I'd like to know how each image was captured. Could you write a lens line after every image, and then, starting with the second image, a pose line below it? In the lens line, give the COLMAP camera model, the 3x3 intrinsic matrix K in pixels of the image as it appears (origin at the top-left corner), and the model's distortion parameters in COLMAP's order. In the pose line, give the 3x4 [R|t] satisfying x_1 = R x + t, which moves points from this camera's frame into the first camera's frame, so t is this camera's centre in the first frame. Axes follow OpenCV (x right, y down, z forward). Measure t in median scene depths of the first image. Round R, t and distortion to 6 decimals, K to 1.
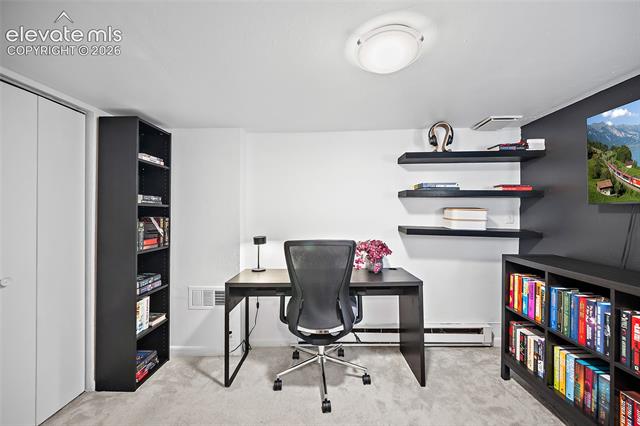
lens RADIAL K [[204.4, 0, 315.1], [0, 204.4, 212.9], [0, 0, 1]] dist [-0.001995, -0.000087]
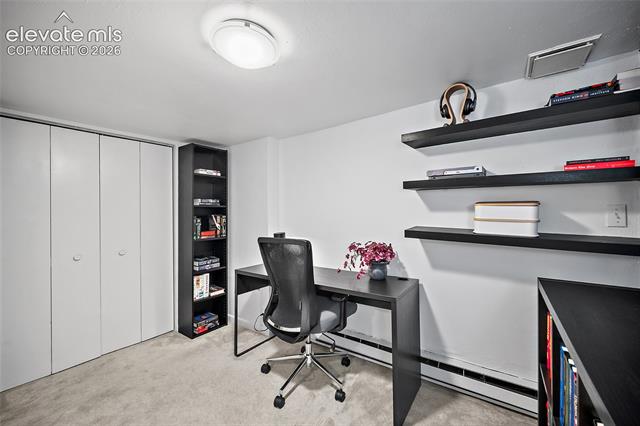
lens RADIAL K [[204.4, 0, 314.4], [0, 204.4, 210.5], [0, 0, 1]] dist [-0.001995, -0.000087]
pose [[0.890020, -0.008604, -0.455841, 0.443482], [0.008502, 0.999961, -0.002274, 0.000052], [0.455843, -0.001851, 0.890058, 0.114889]]
